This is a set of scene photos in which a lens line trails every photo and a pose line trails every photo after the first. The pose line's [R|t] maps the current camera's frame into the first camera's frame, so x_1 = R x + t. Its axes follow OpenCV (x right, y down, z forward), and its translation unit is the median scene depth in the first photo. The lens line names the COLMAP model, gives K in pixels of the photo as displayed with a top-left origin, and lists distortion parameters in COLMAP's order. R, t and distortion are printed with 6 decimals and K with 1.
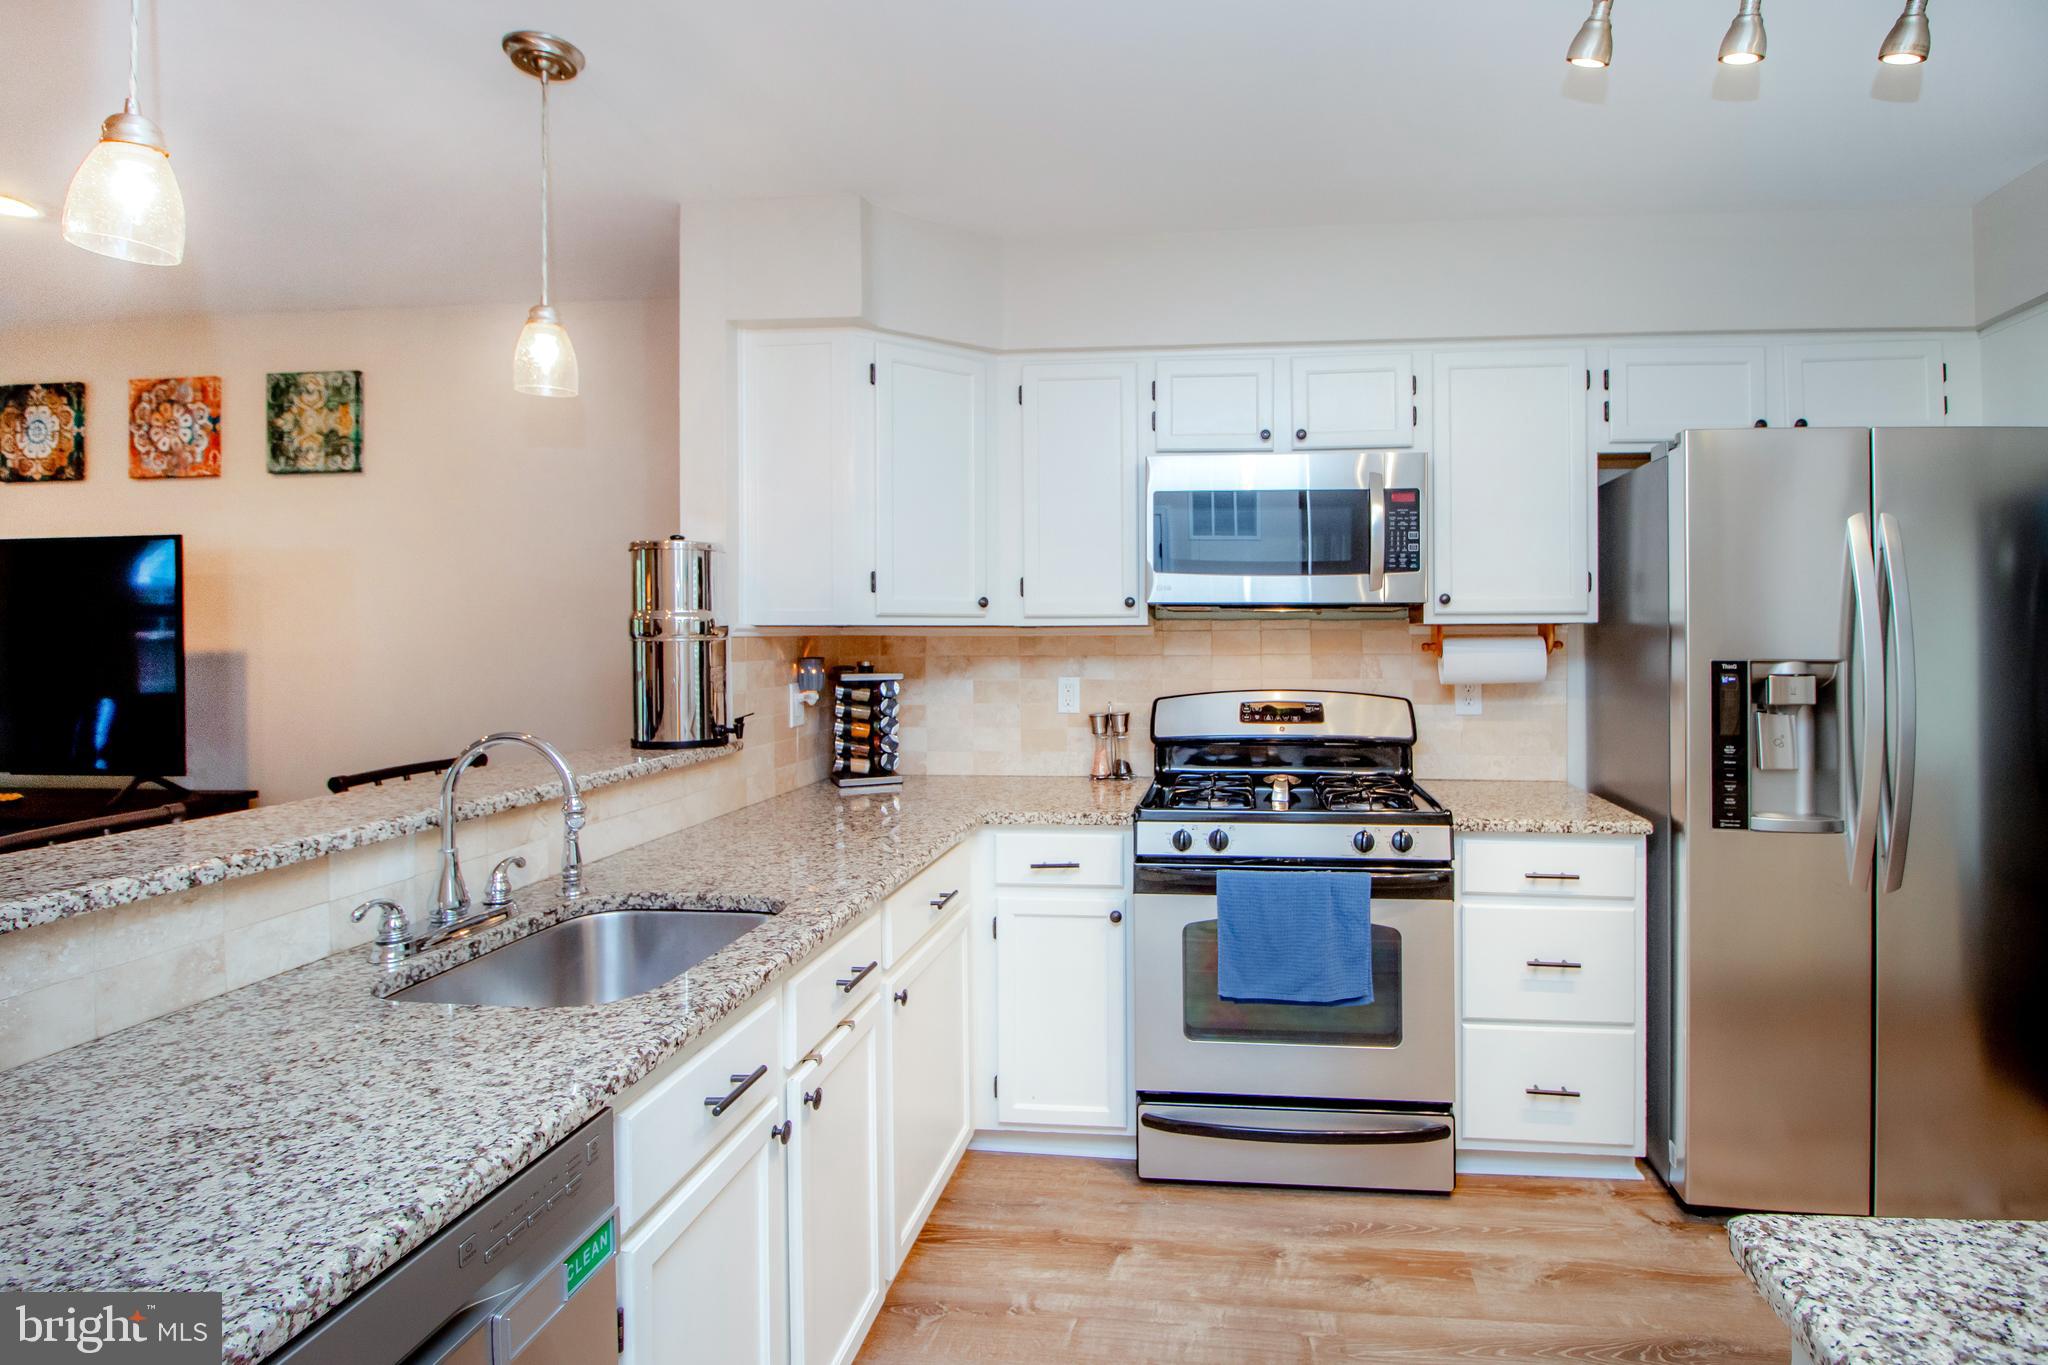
lens RADIAL K [[1017.1, 0, 1146.4], [0, 1017.1, 632.7], [0, 0, 1]] dist [-0.000506, -0.012547]
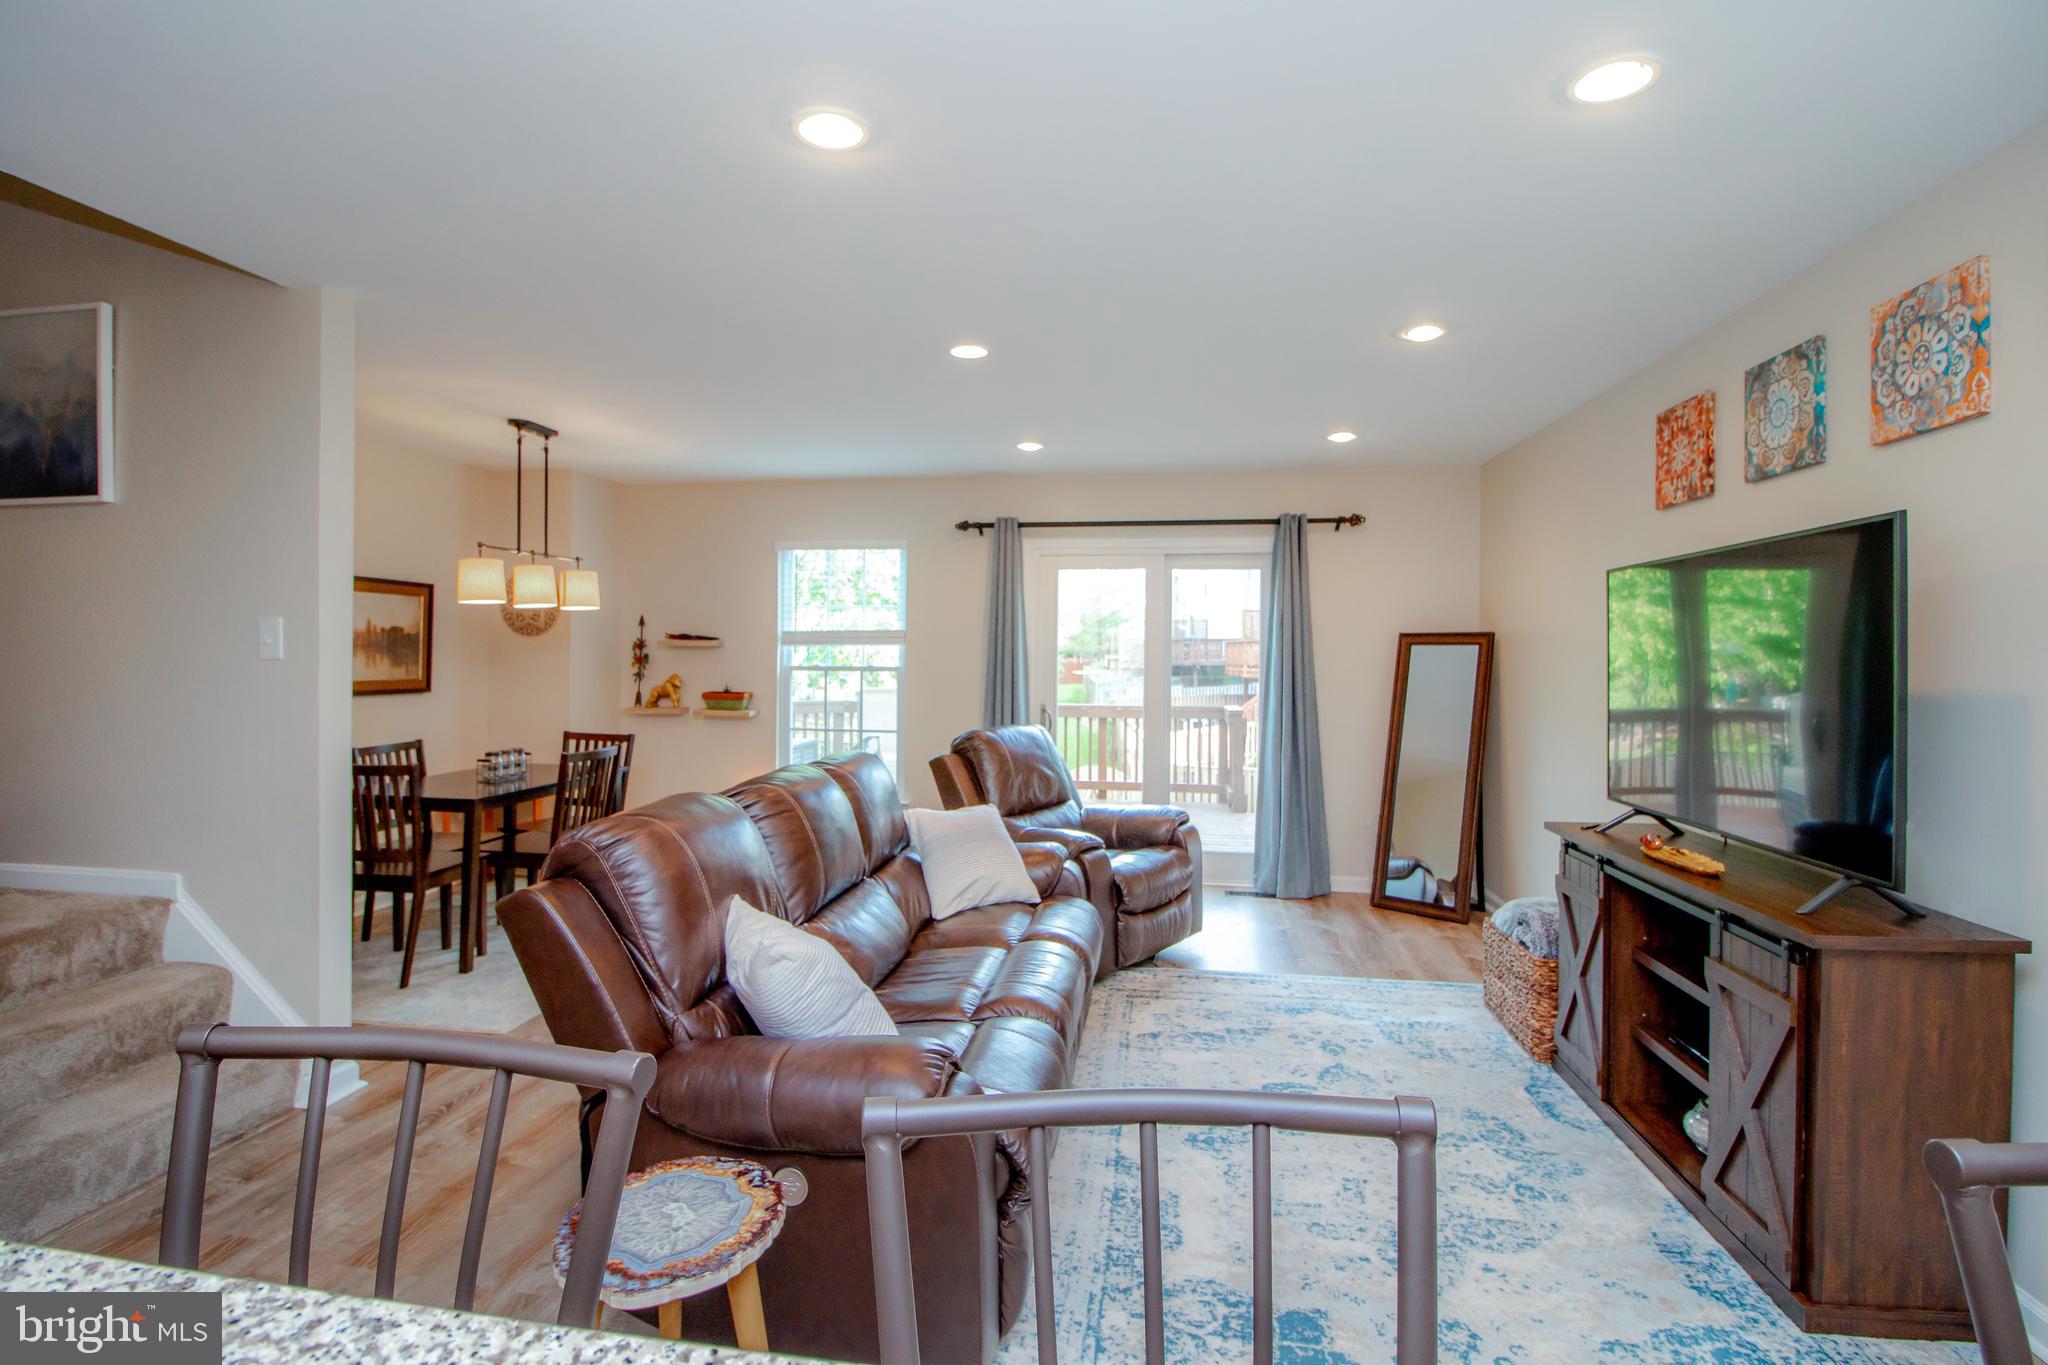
lens RADIAL K [[982.8, 0, 1022.8], [0, 982.8, 660.0], [0, 0, 1]] dist [-0.000178, -0.016454]
pose [[-0.059940, 0.008579, -0.998165, -0.316406], [-0.010849, 0.999898, 0.009246, -0.003760], [0.998143, 0.011383, -0.059841, 0.481568]]
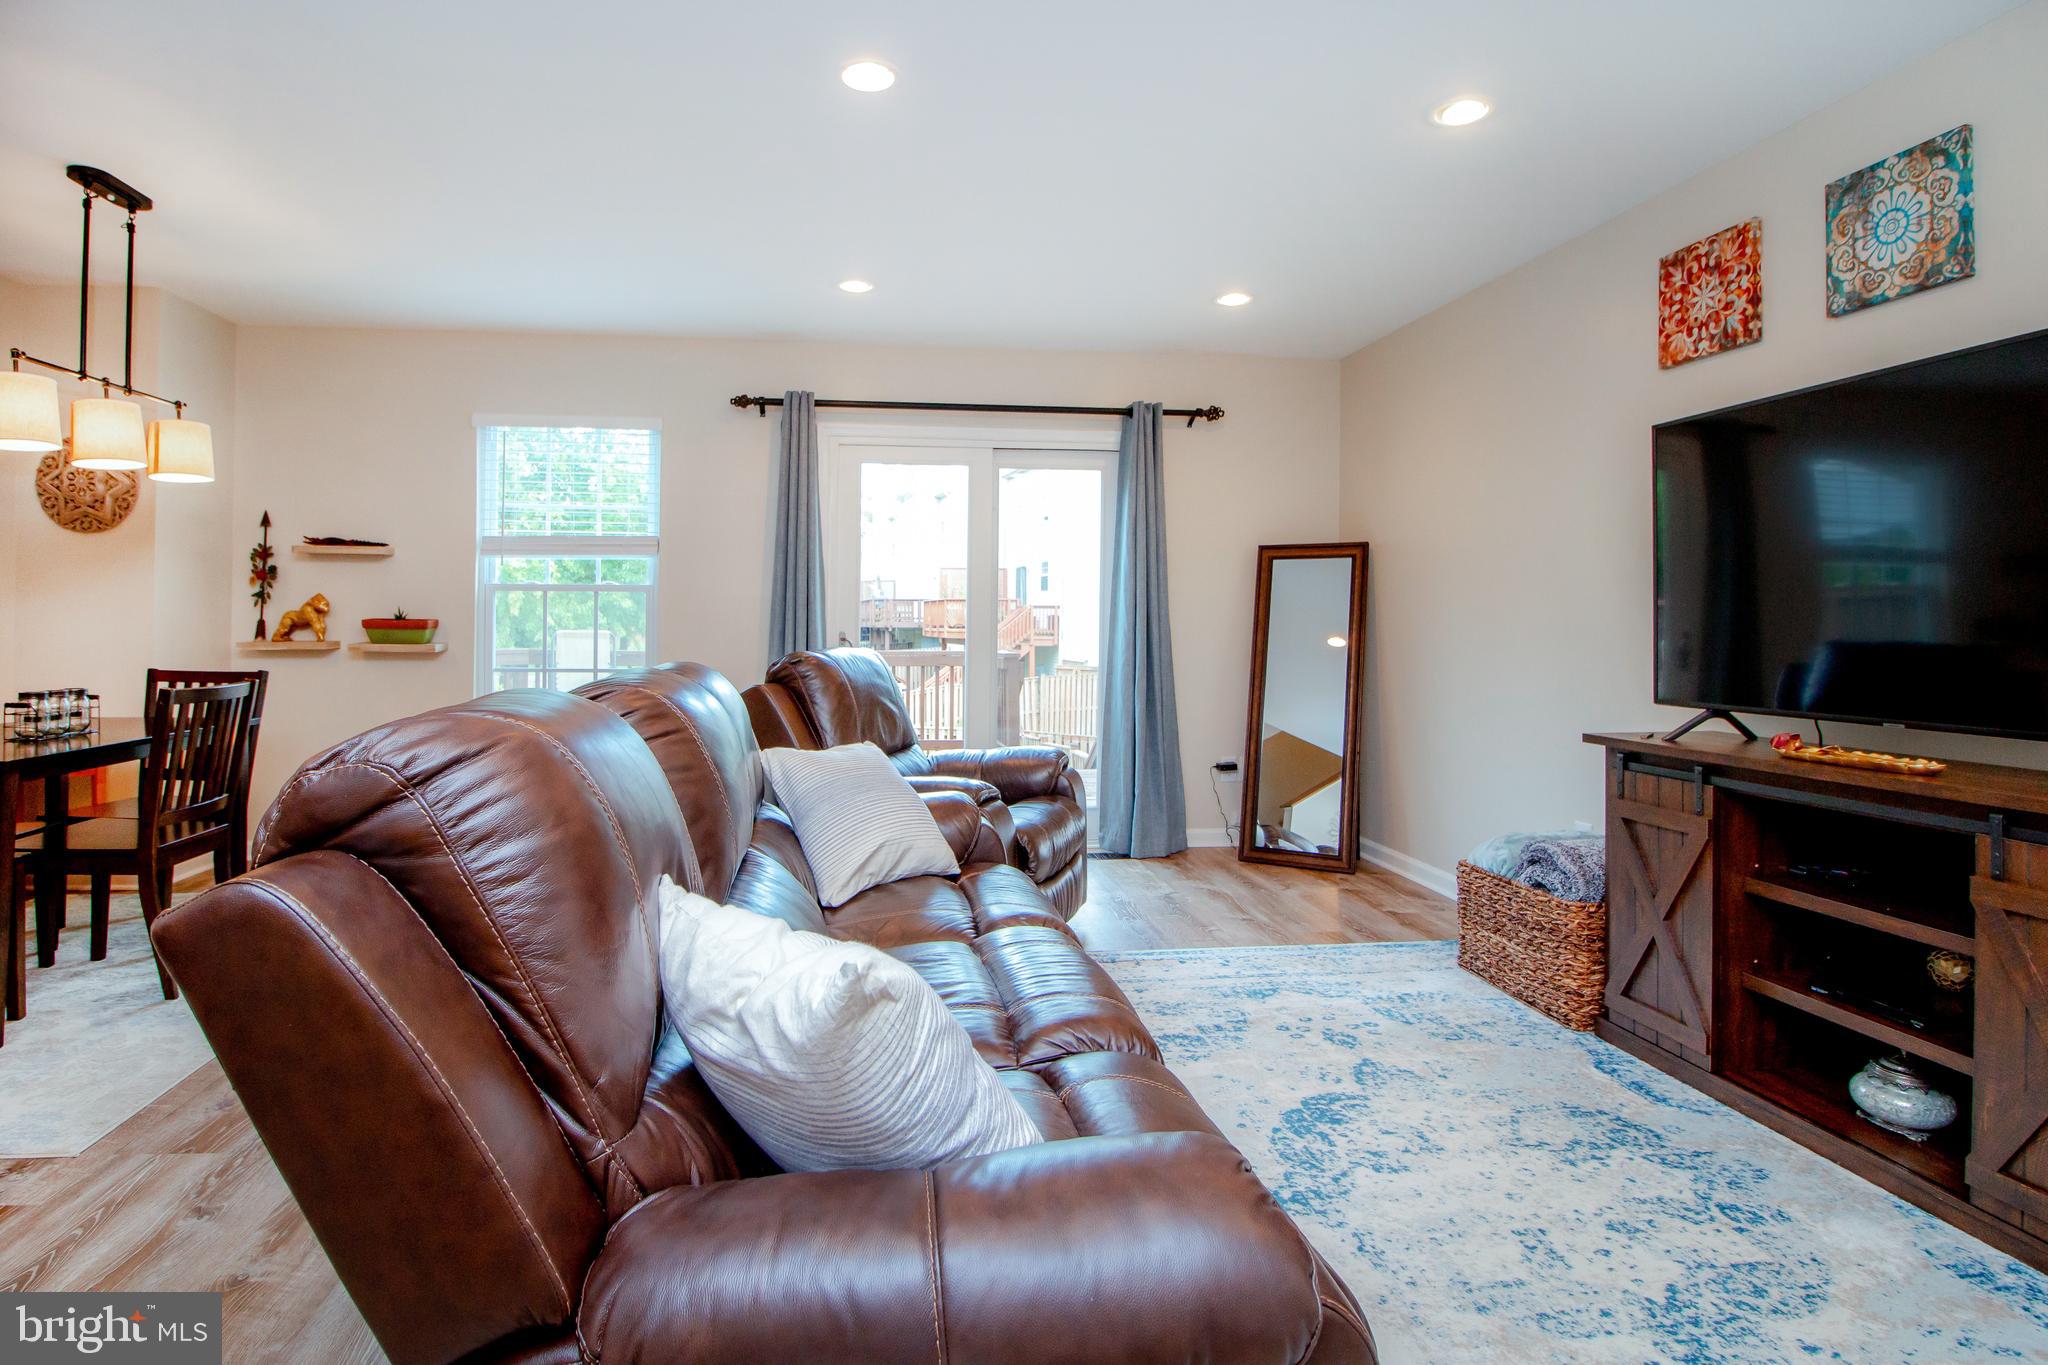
lens RADIAL K [[1041.0, 0, 951.7], [0, 1041.0, 623.6], [0, 0, 1]] dist [0.001807, -0.018725]
pose [[0.193870, 0.004147, -0.981019, -0.609887], [-0.010460, 0.999943, 0.002160, 0.078814], [0.980972, 0.009843, 0.193902, 0.267632]]
